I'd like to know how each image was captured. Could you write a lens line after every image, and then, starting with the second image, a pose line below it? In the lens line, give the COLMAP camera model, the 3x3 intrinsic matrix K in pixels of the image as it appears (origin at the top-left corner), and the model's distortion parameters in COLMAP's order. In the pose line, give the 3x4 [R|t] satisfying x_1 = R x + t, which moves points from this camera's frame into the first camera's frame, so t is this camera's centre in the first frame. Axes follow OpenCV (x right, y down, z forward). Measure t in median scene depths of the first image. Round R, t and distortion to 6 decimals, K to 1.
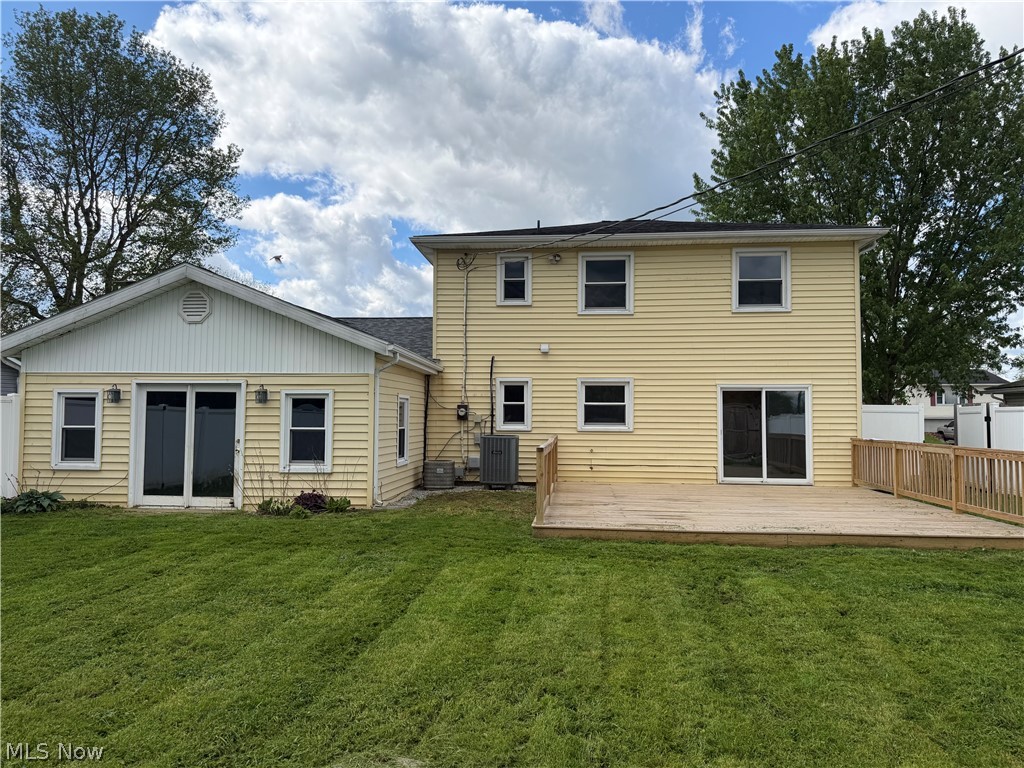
lens RADIAL K [[710.0, 0, 520.3], [0, 710.0, 389.2], [0, 0, 1]] dist [0.085455, -0.099958]
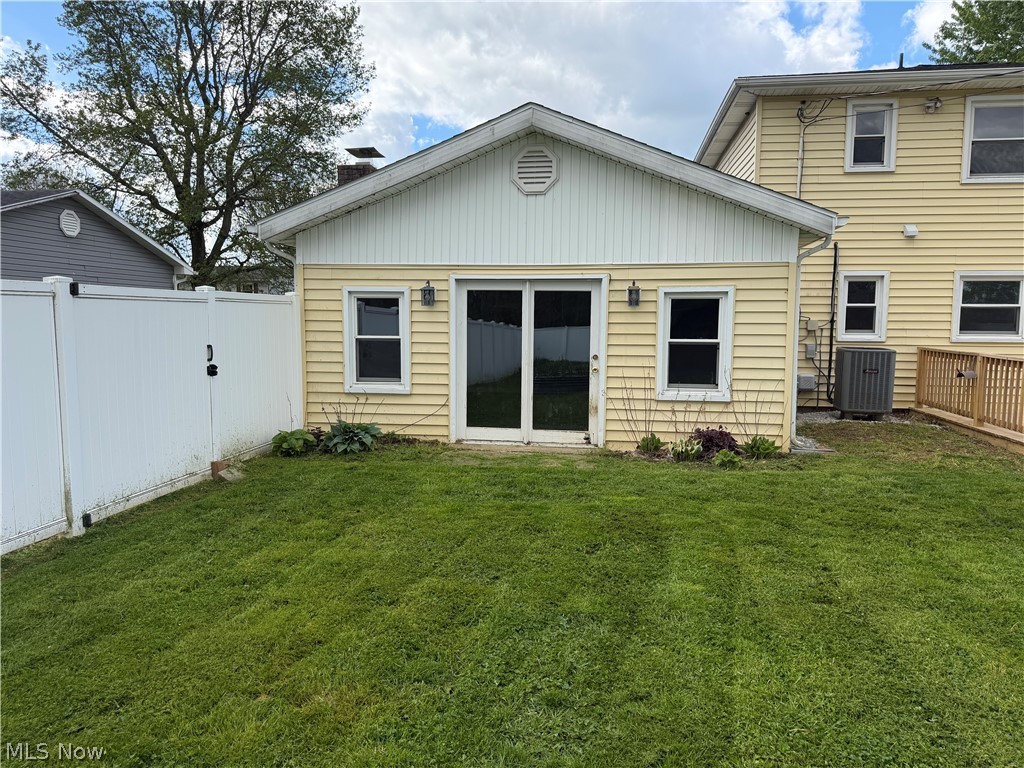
lens RADIAL K [[710.0, 0, 520.3], [0, 710.0, 389.2], [0, 0, 1]] dist [0.085455, -0.099958]
pose [[0.998652, 0.004906, -0.051676, -0.427109], [0.002074, 0.990959, 0.134150, 0.006163], [0.051867, -0.134076, 0.989613, 0.261507]]
